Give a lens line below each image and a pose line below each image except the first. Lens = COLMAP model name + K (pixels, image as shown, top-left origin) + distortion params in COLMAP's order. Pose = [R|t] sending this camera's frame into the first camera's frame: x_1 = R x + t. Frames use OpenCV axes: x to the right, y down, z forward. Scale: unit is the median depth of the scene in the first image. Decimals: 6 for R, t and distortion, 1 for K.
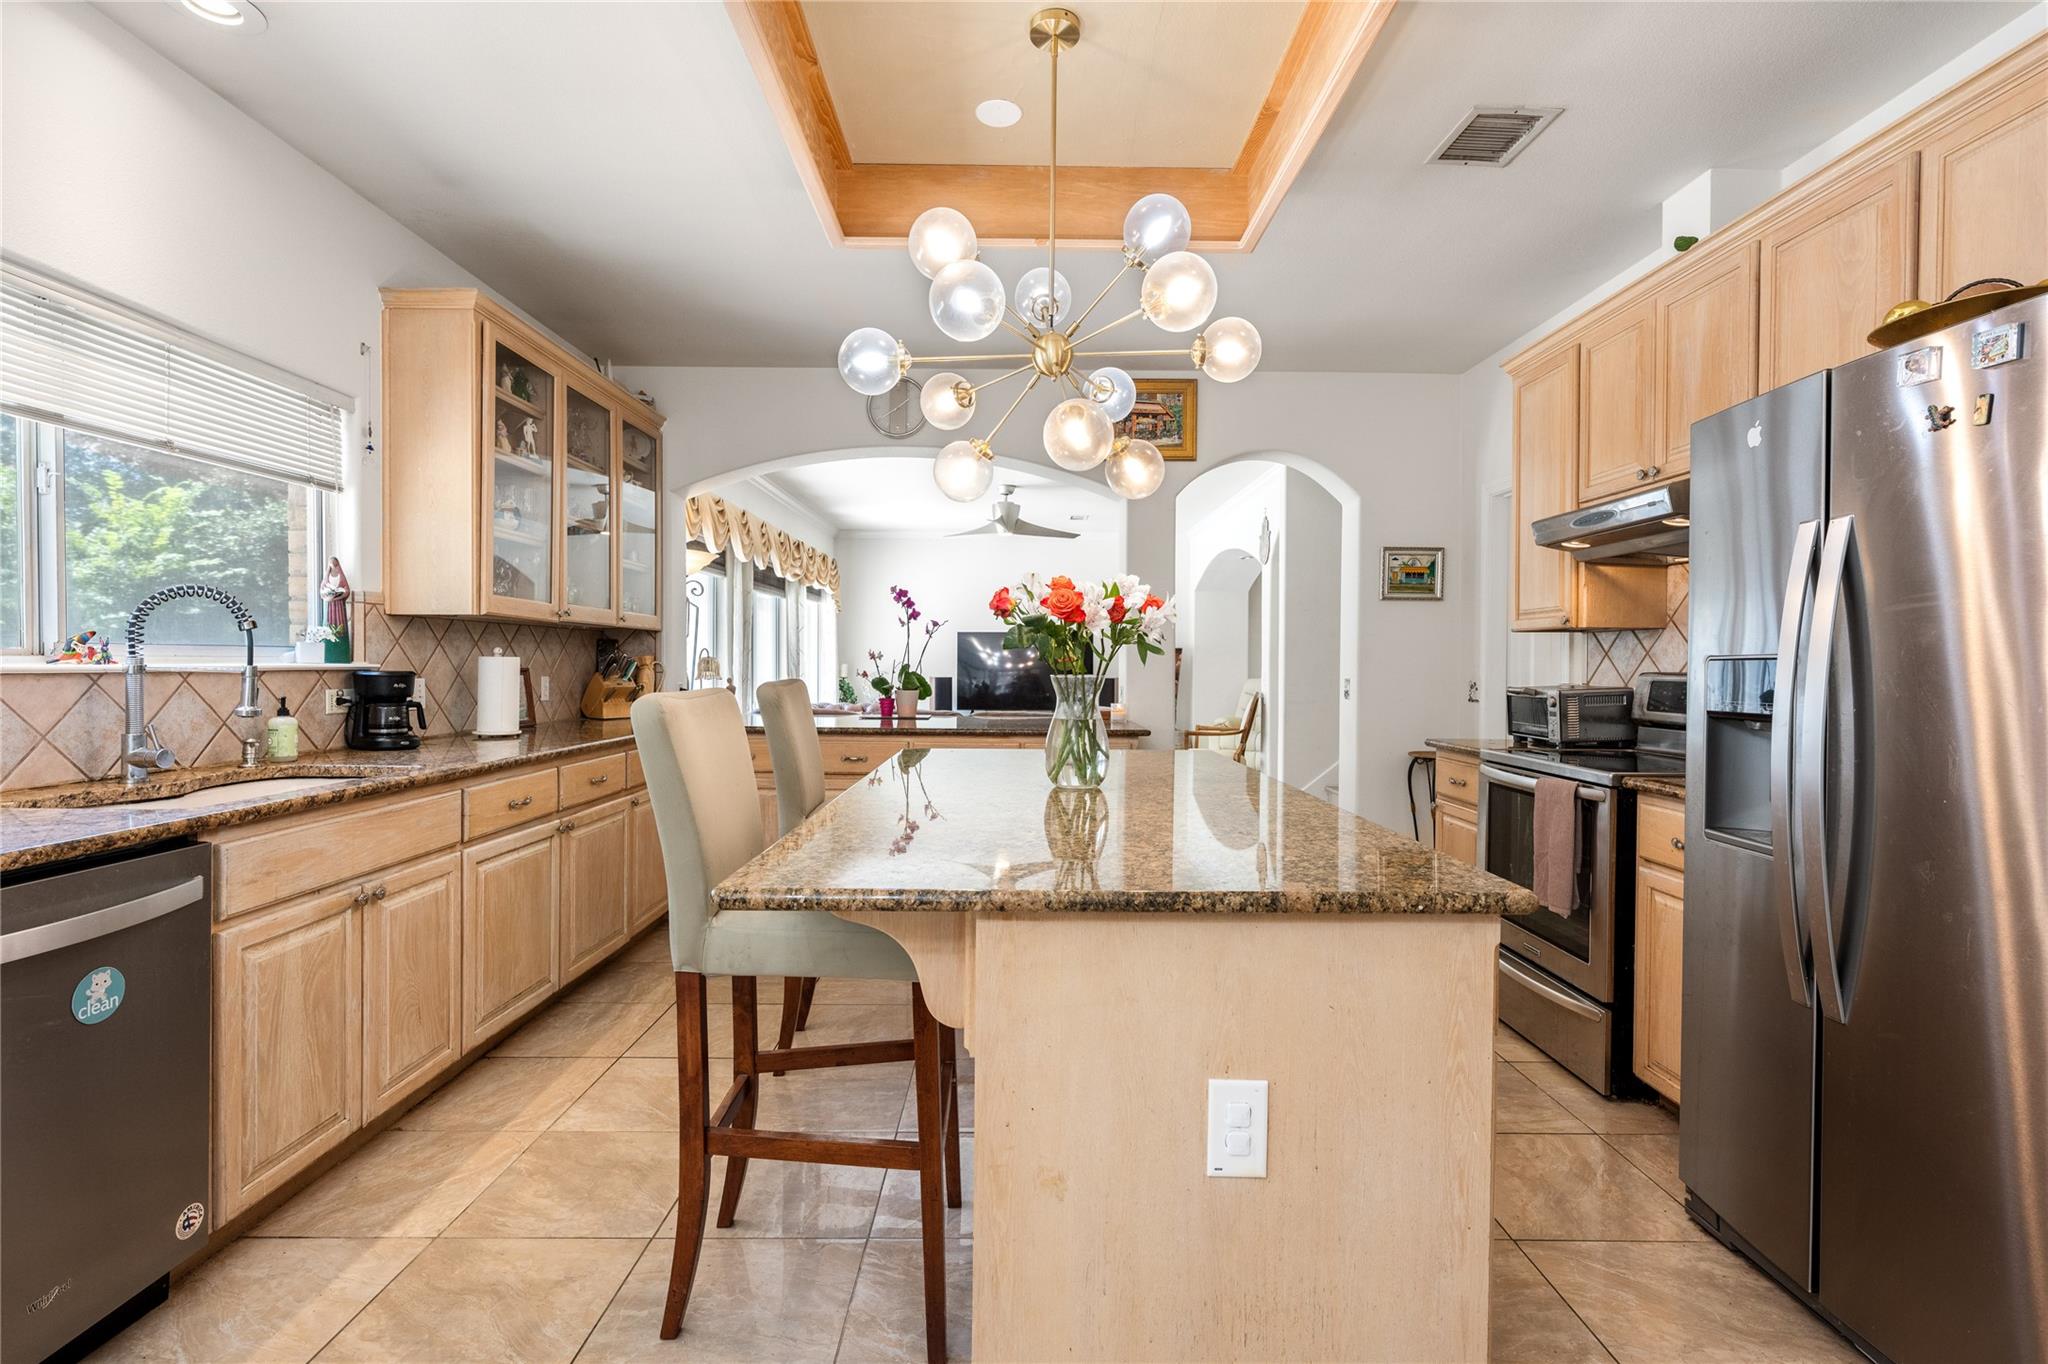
lens RADIAL K [[962.2, 0, 1018.1], [0, 962.2, 675.3], [0, 0, 1]] dist [0.000687, 0.000300]
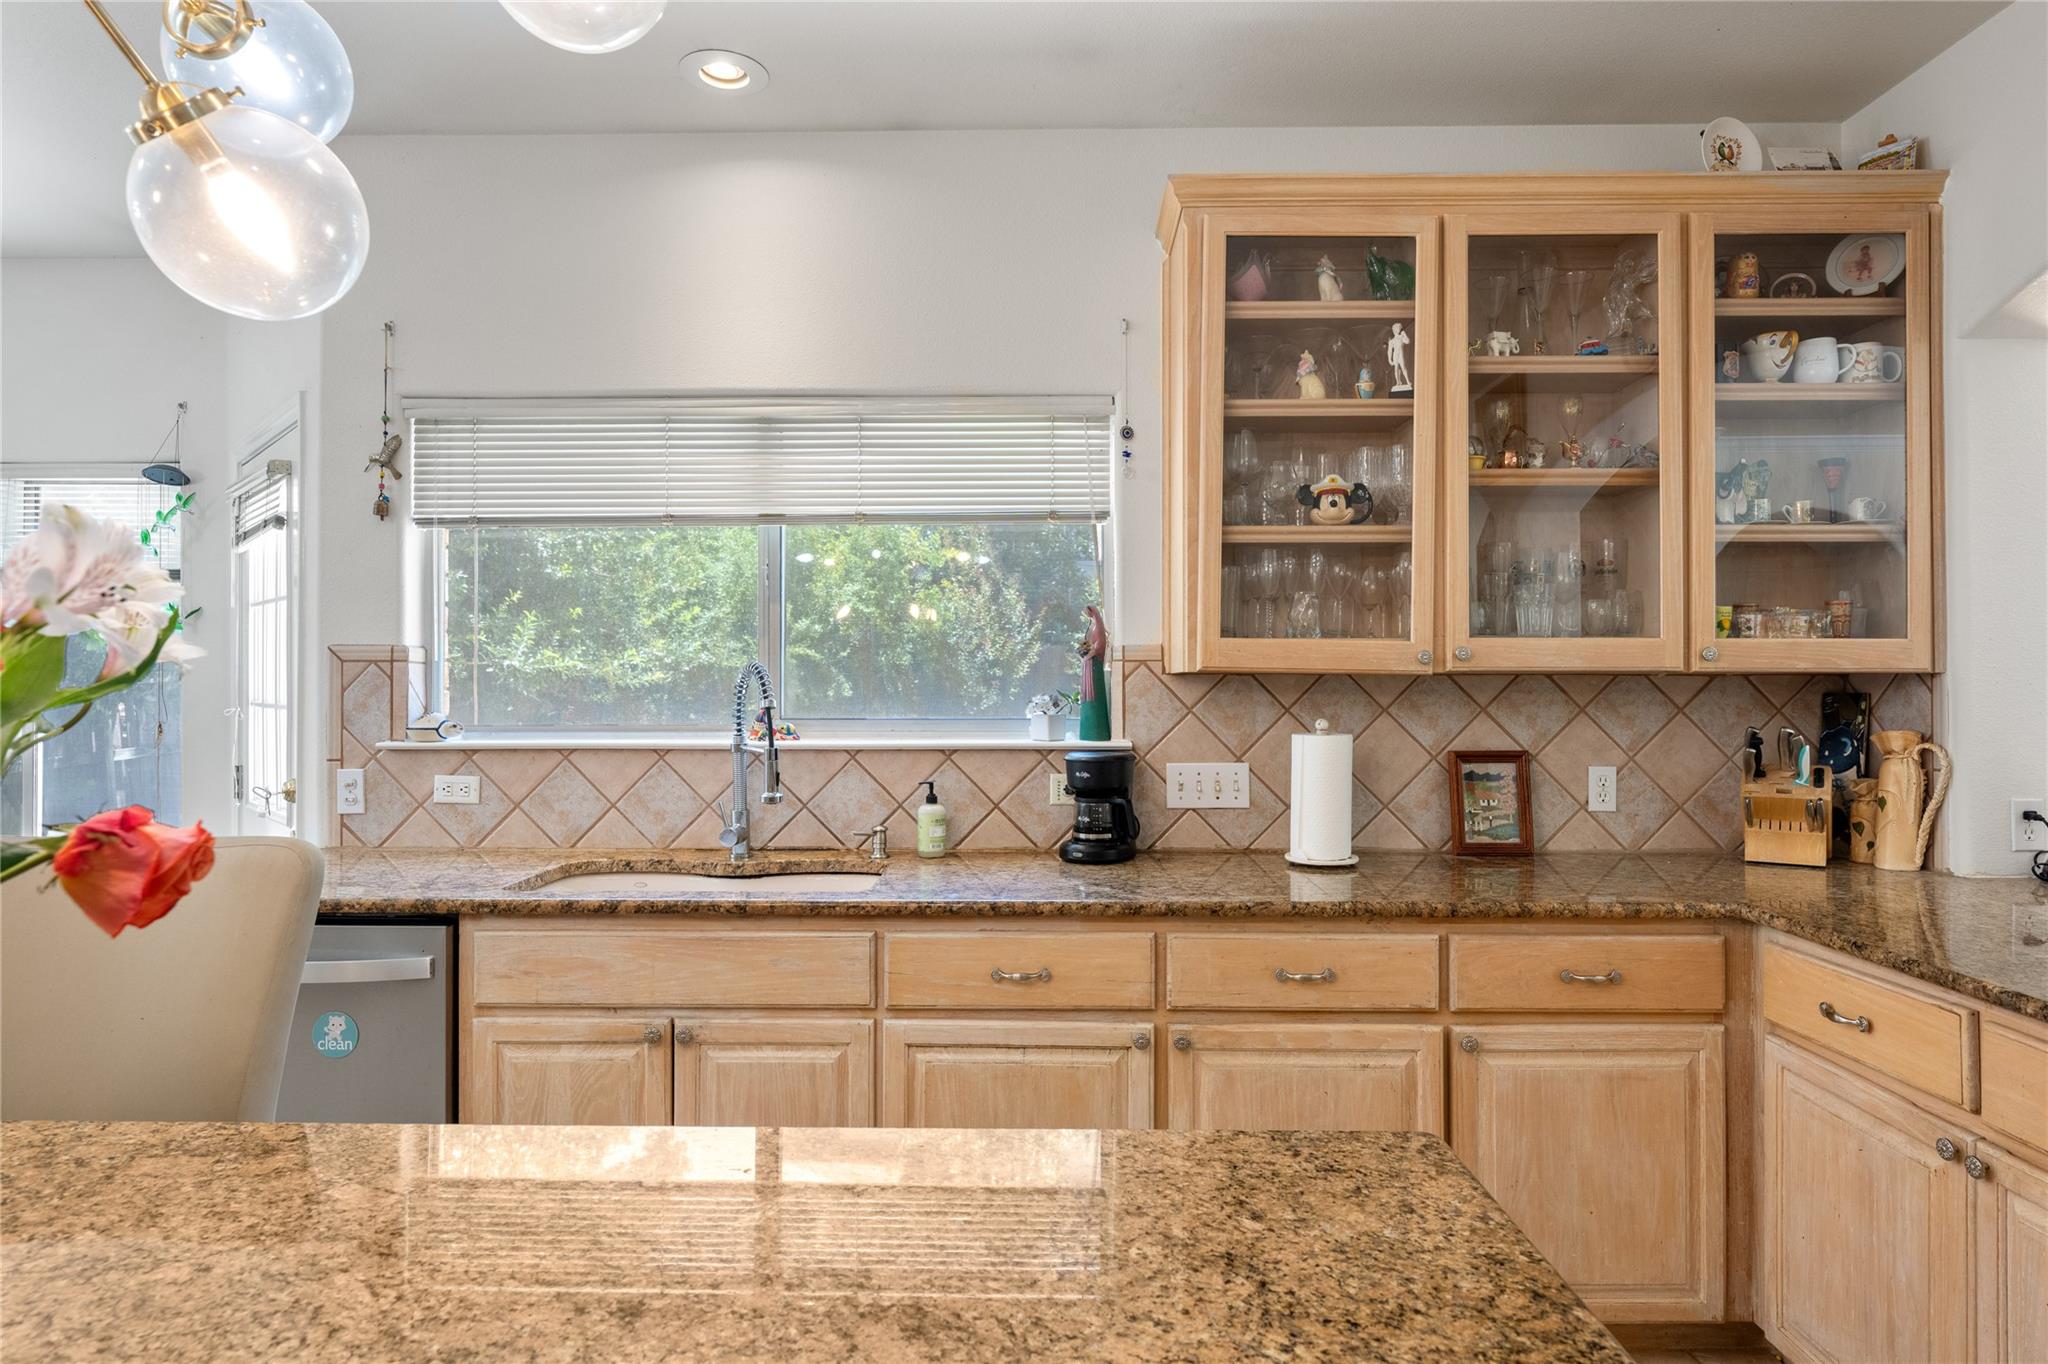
lens RADIAL K [[1145.0, 0, 1026.0], [0, 1145.0, 680.4], [0, 0, 1]] dist [0.000203, -0.000105]
pose [[-0.016881, -0.011781, -0.999788, 0.249222], [-0.013566, 0.999841, -0.011553, -0.055127], [0.999765, 0.013368, -0.017038, 1.066315]]
